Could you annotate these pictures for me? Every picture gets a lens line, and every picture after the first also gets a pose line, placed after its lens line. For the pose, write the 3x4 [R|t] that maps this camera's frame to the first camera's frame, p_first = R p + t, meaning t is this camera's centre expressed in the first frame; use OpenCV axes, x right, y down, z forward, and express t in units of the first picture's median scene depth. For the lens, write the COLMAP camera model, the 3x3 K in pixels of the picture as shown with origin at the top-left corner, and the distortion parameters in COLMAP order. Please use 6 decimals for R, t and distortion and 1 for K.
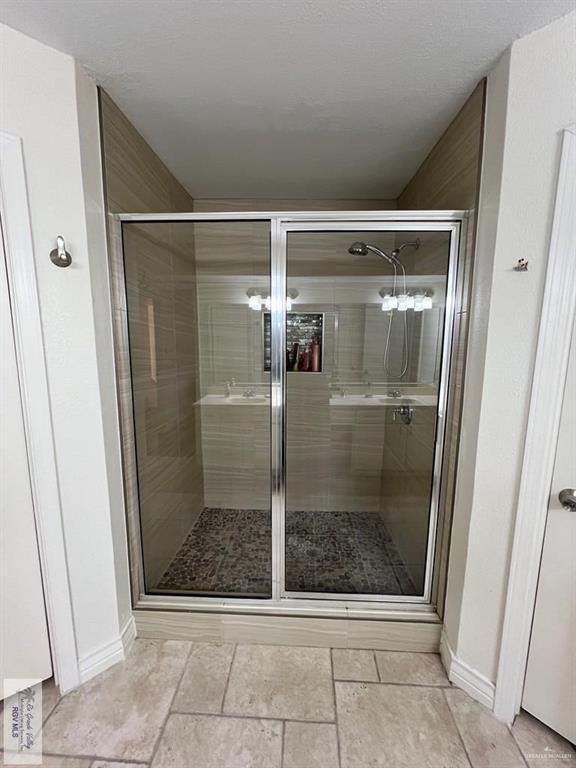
lens RADIAL K [[307.5, 0, 289.5], [0, 307.5, 383.0], [0, 0, 1]] dist [-0.002076, -0.000404]
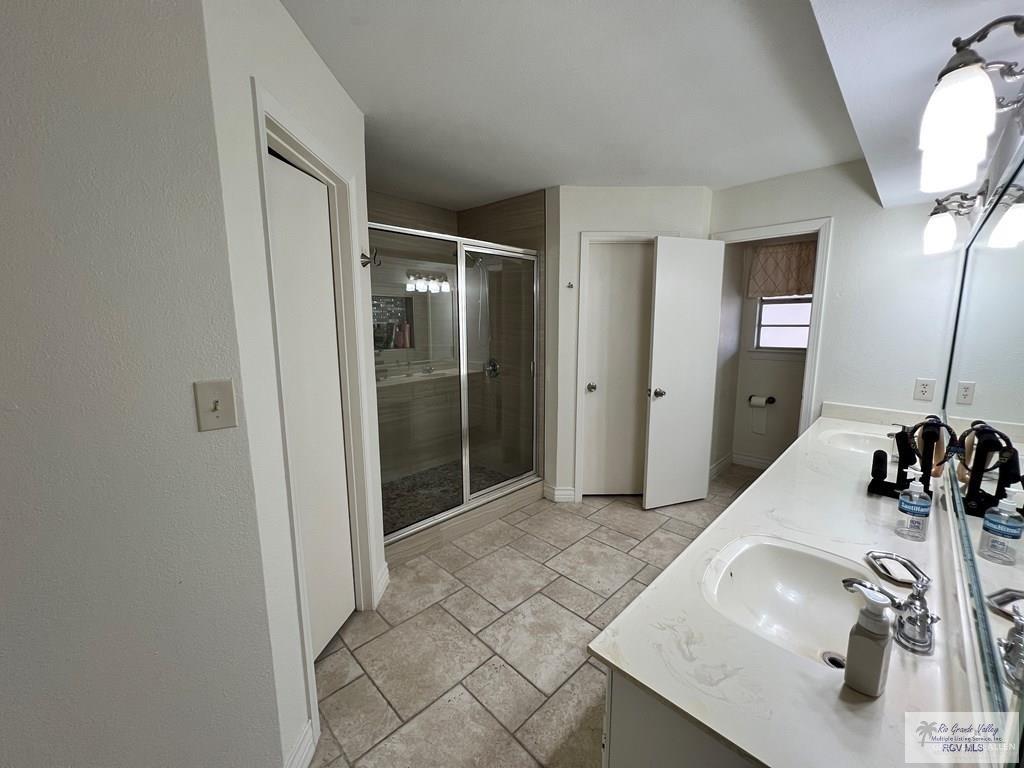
lens RADIAL K [[410.0, 0, 510.8], [0, 410.0, 381.8], [0, 0, 1]] dist [-0.002076, -0.000404]
pose [[0.676536, -0.121358, 0.726341, -1.236660], [0.110786, 0.991875, 0.062533, 0.053317], [-0.728028, 0.038162, 0.684484, -0.482439]]
